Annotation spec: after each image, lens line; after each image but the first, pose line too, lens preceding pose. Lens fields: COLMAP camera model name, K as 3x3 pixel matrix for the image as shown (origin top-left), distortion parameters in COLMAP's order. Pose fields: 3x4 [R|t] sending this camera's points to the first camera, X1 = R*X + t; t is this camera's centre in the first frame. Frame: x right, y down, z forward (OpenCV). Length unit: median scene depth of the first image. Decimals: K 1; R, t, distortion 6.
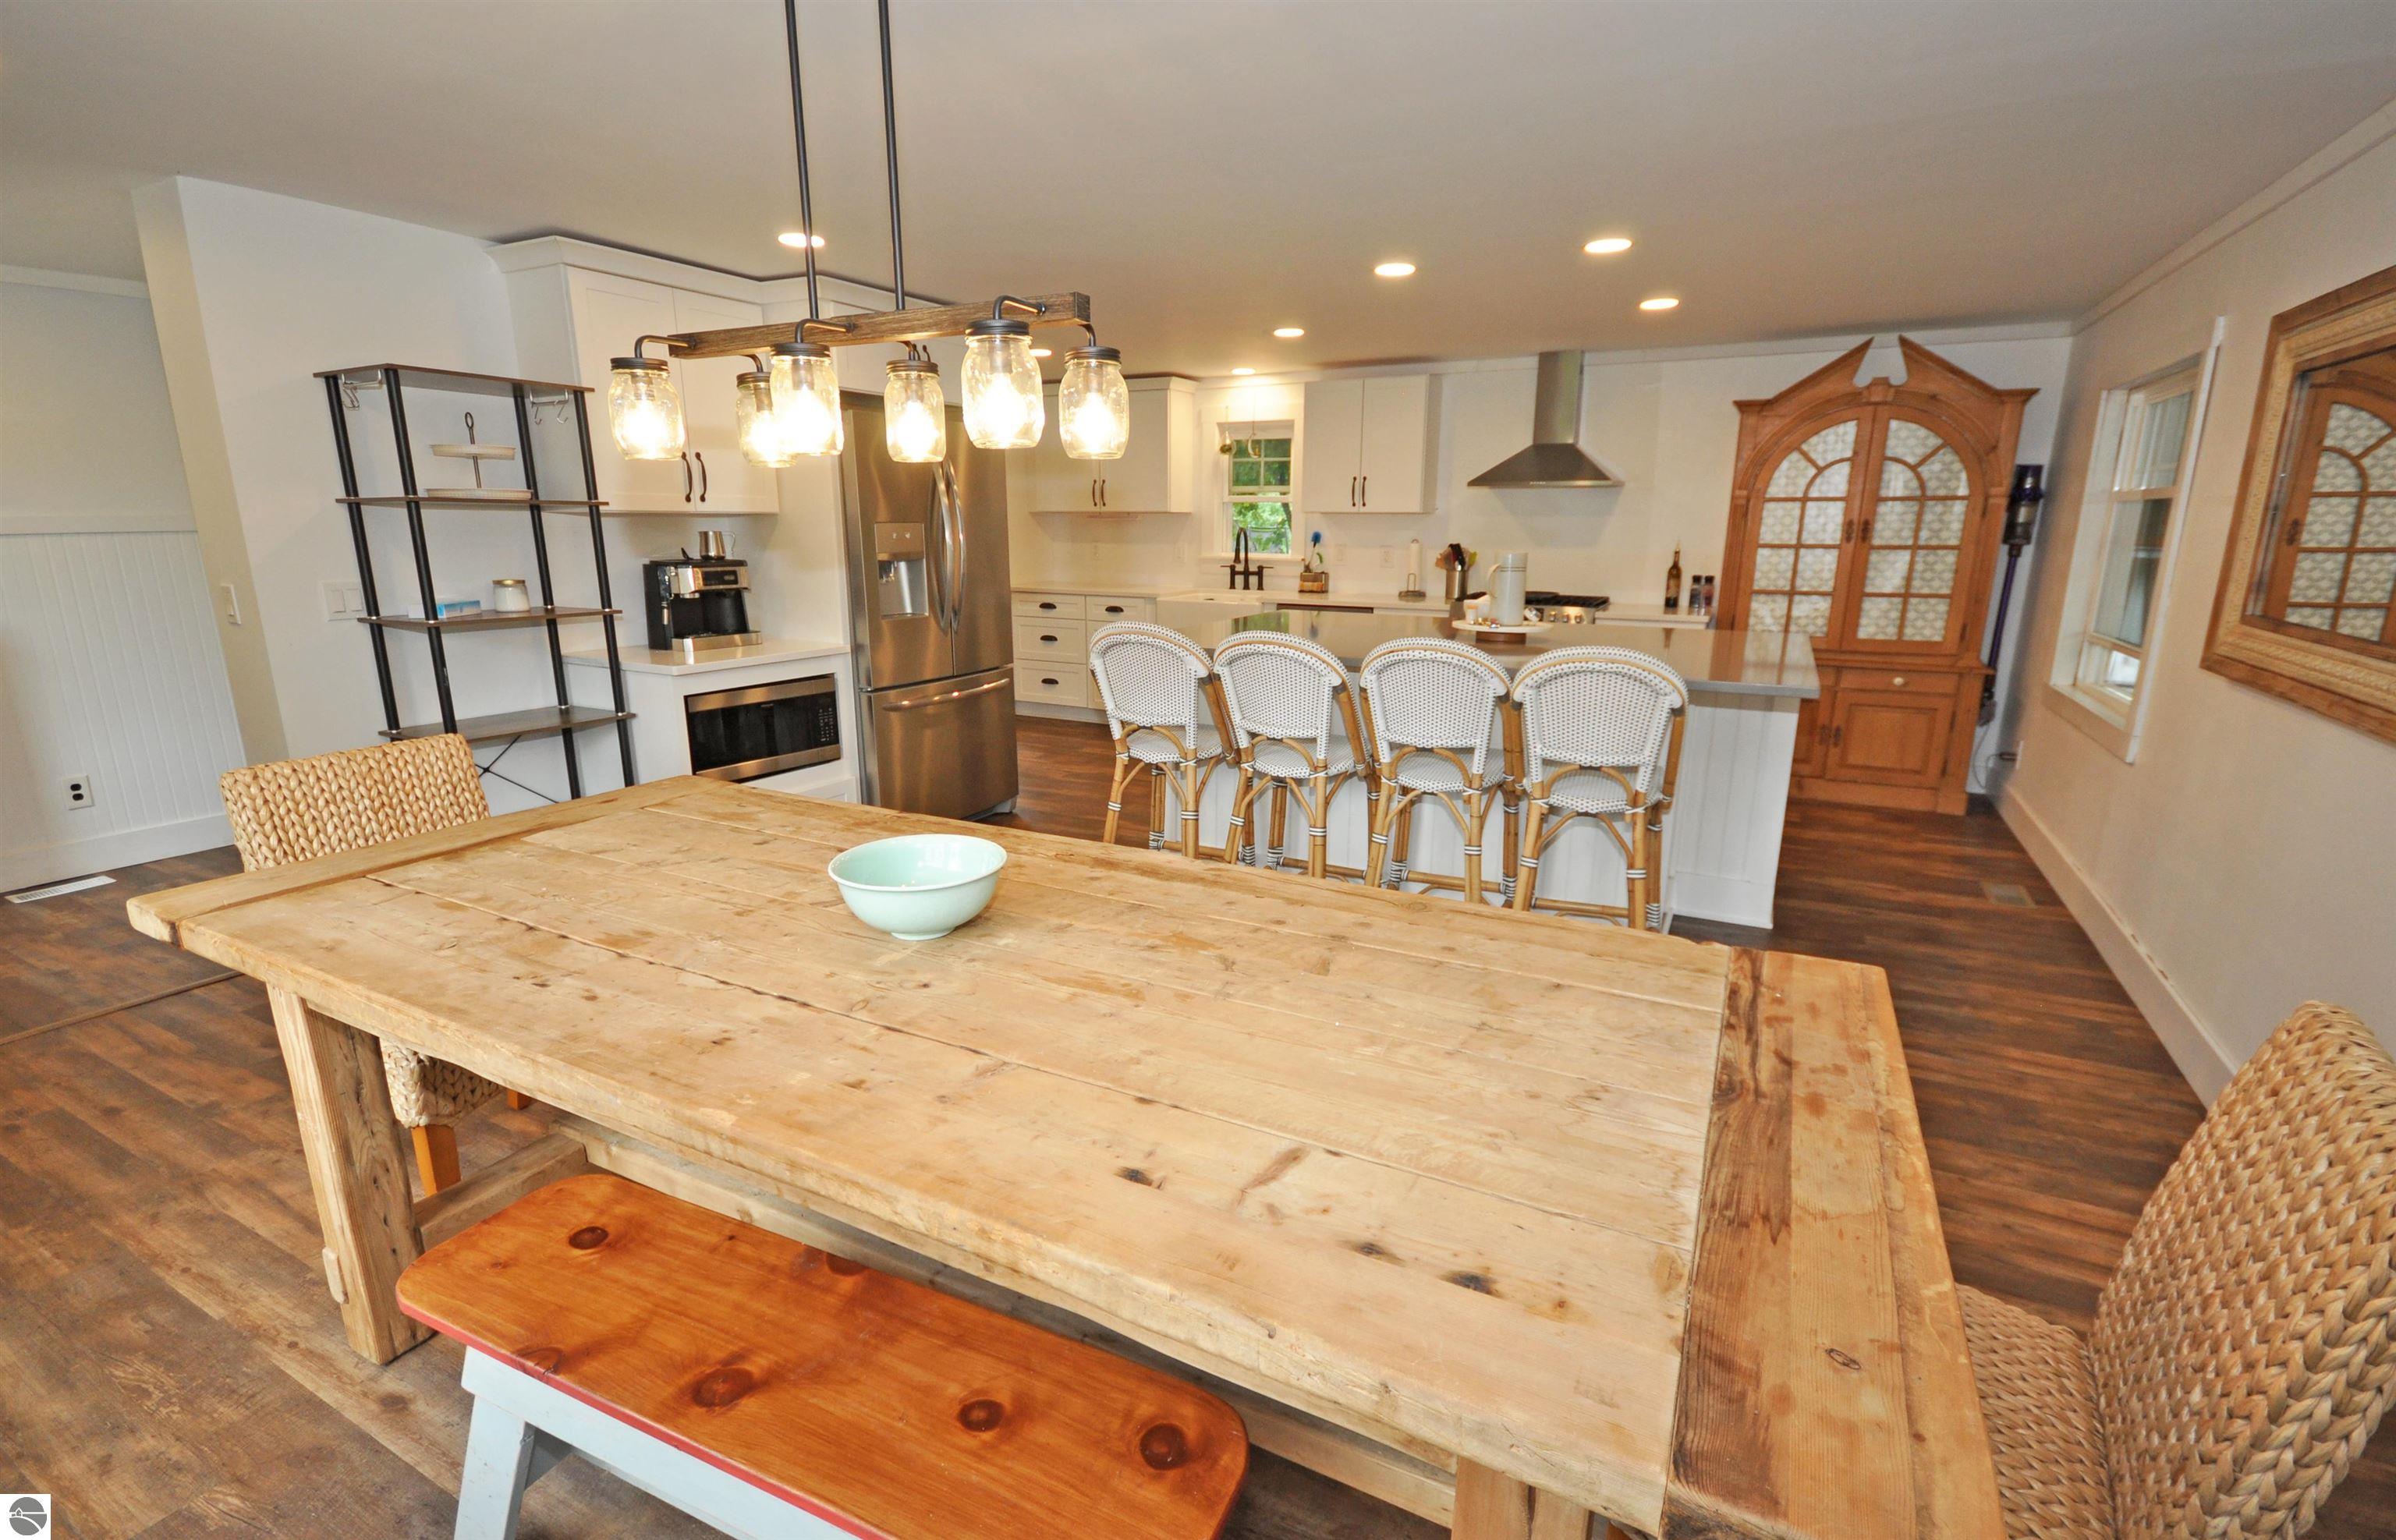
lens RADIAL K [[1077.0, 0, 1196.6], [0, 1077.0, 780.9], [0, 0, 1]] dist [0.003277, 0.000350]
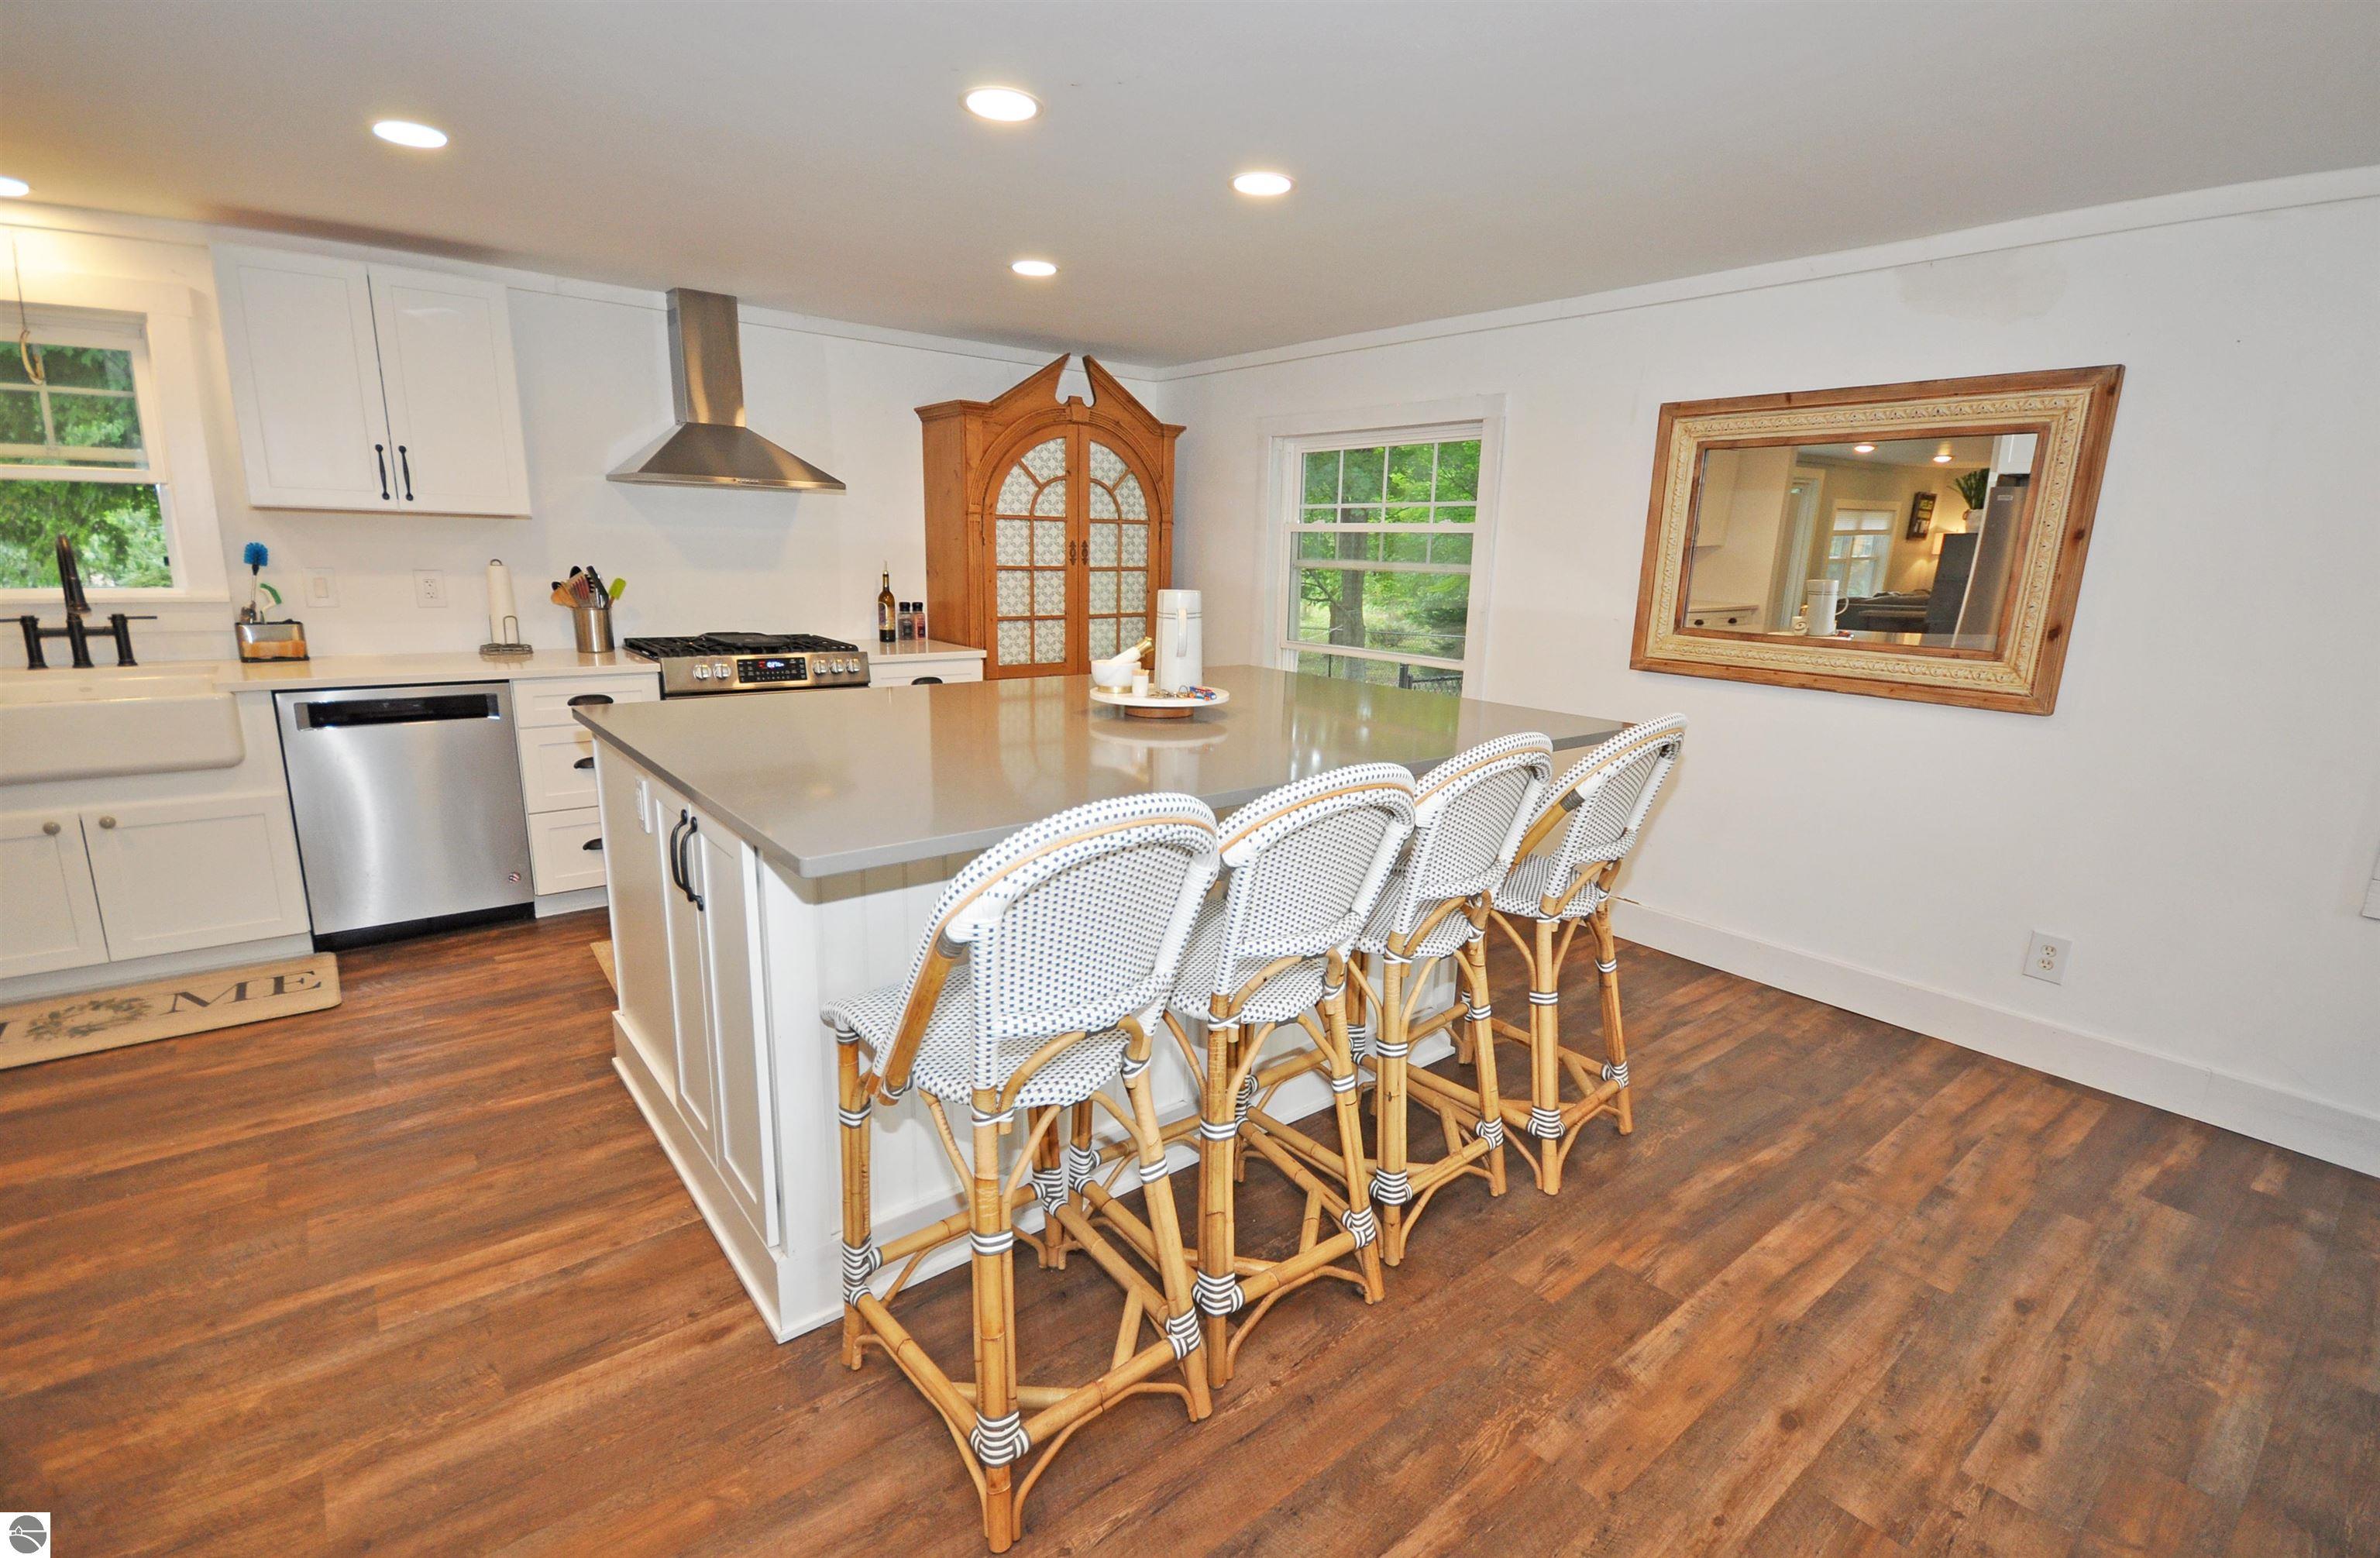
lens RADIAL K [[1086.8, 0, 1190.0], [0, 1086.8, 779.0], [0, 0, 1]] dist [-0.002511, -0.000741]
pose [[0.391655, -0.186961, 0.900917, -0.272074], [0.193499, 0.973978, 0.118004, -0.128524], [-0.899536, 0.128110, 0.417640, 0.523880]]
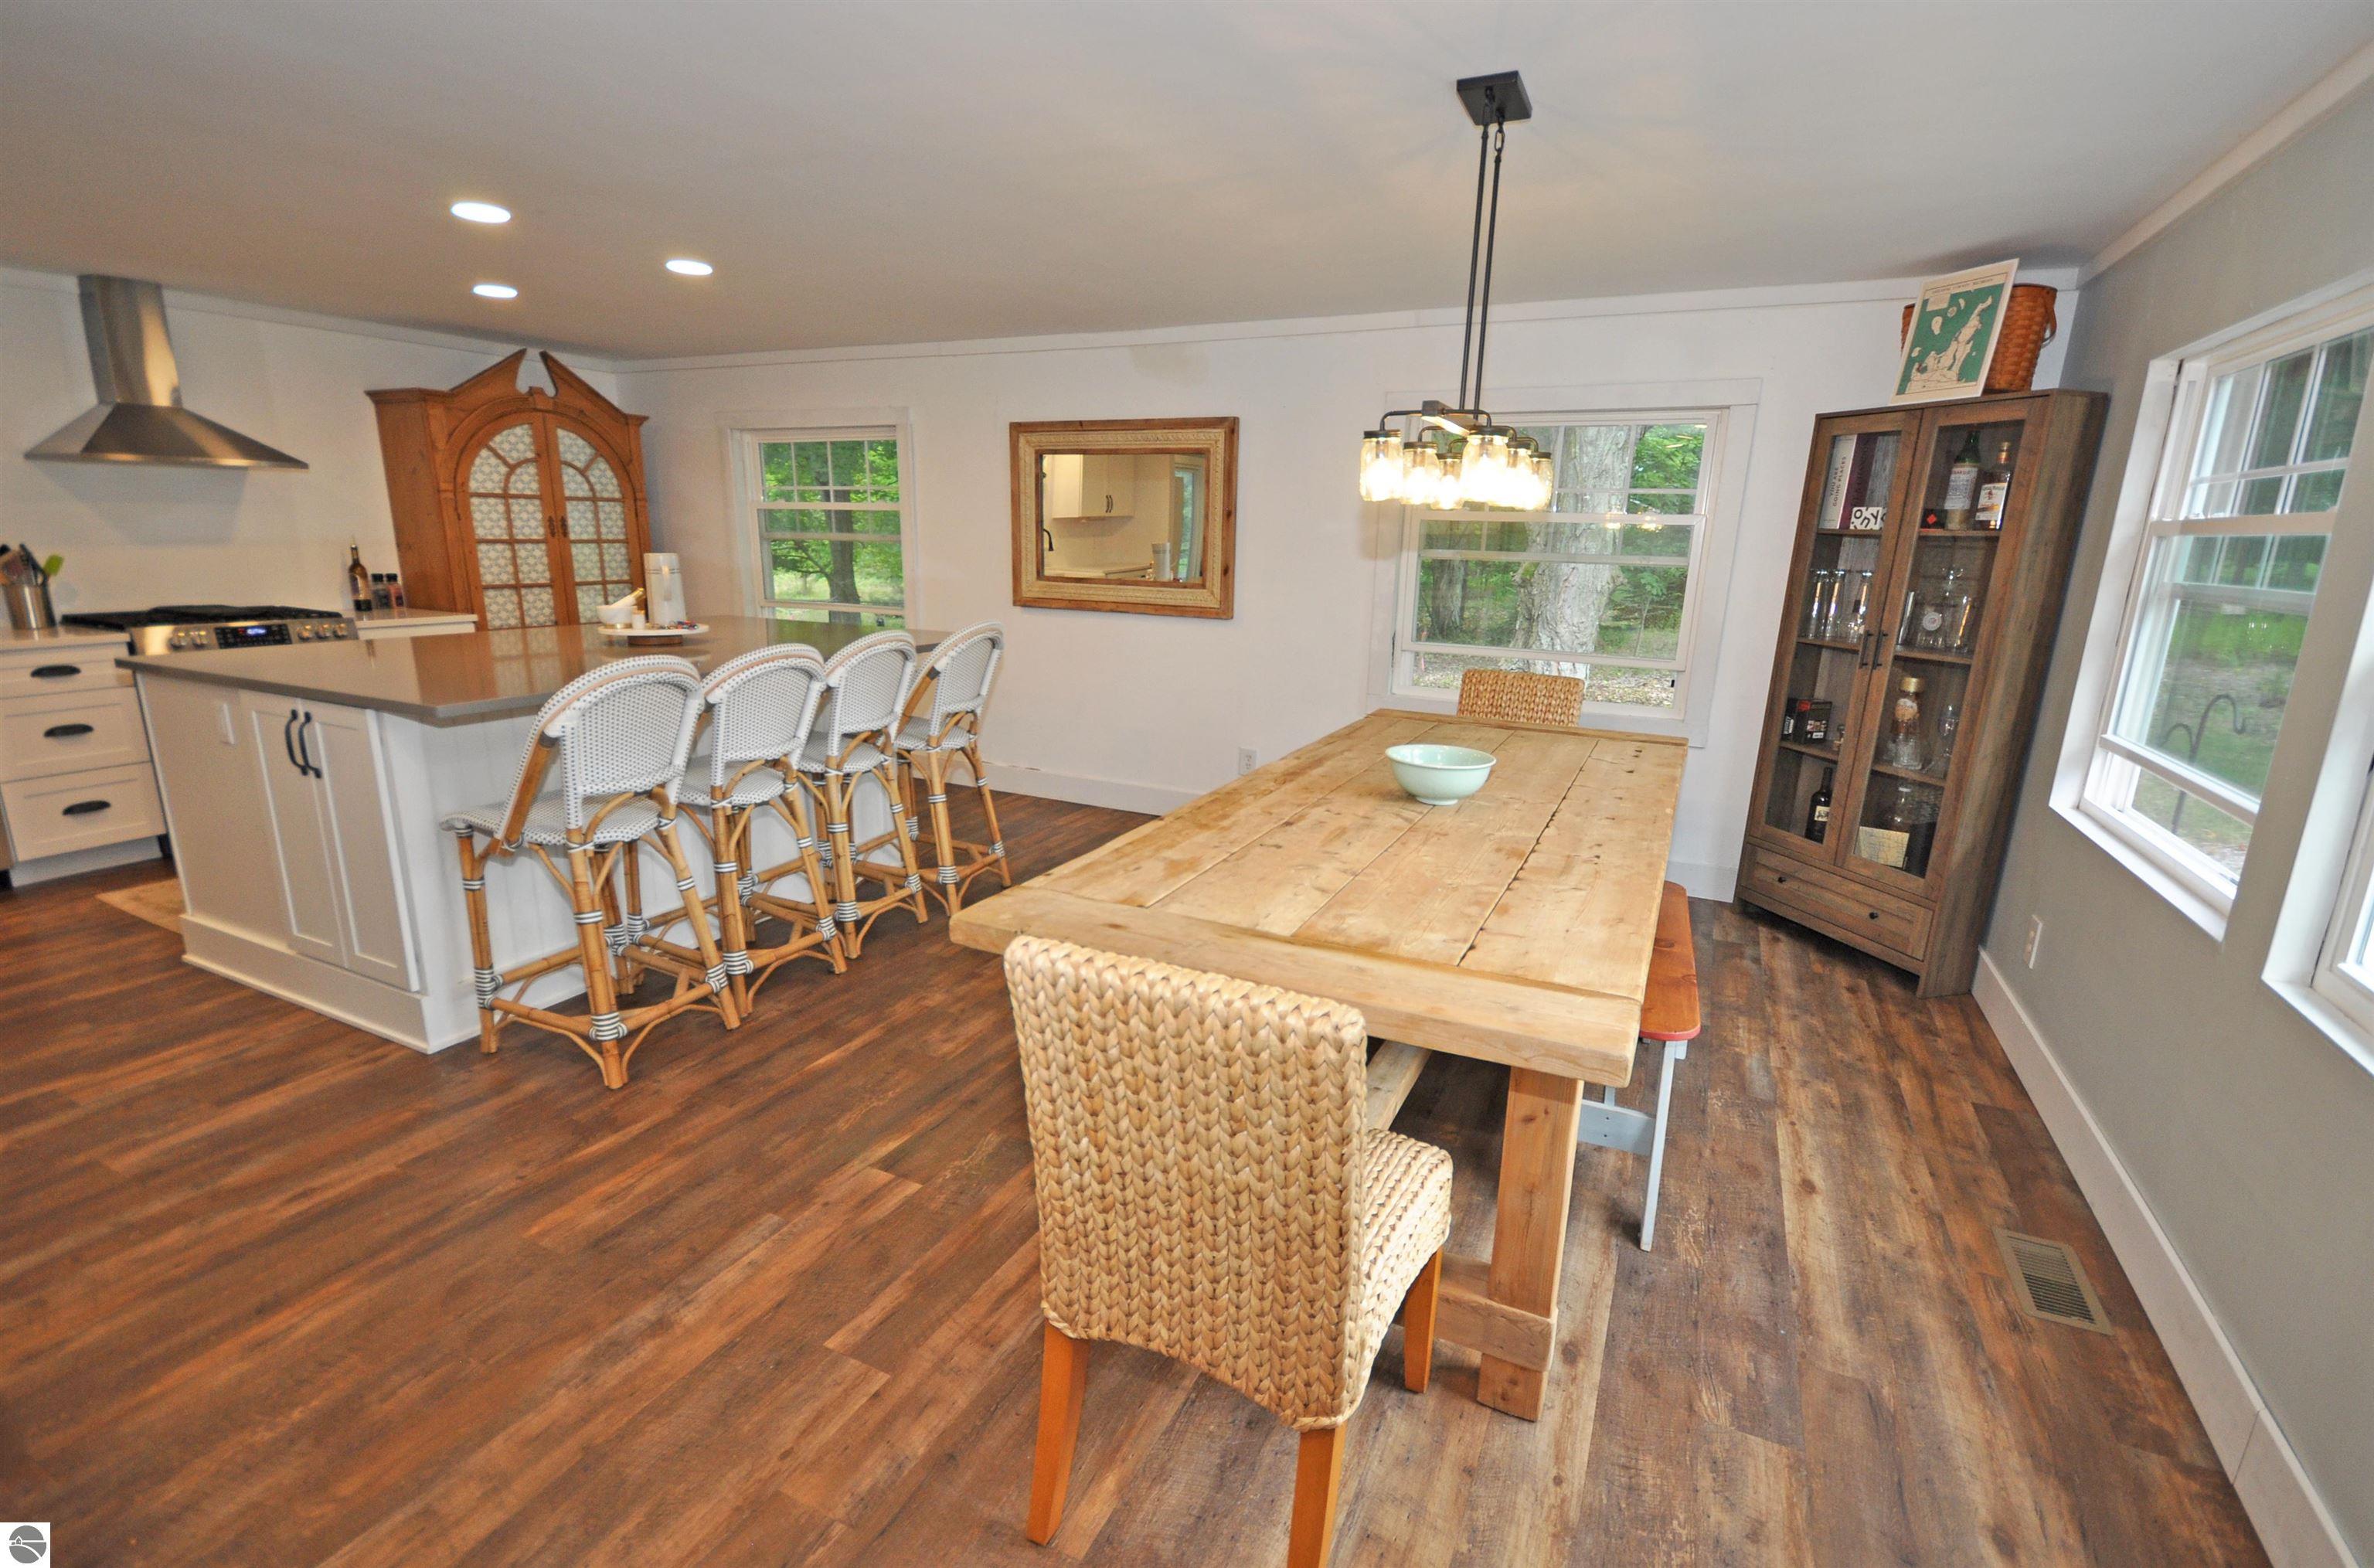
lens RADIAL K [[1067.2, 0, 1182.0], [0, 1067.2, 799.2], [0, 0, 1]] dist [0.020741, -0.015334]
pose [[-0.033182, -0.247075, 0.968428, -0.544545], [0.215107, 0.944488, 0.248338, -0.103231], [-0.976027, 0.216556, 0.021807, 0.409936]]
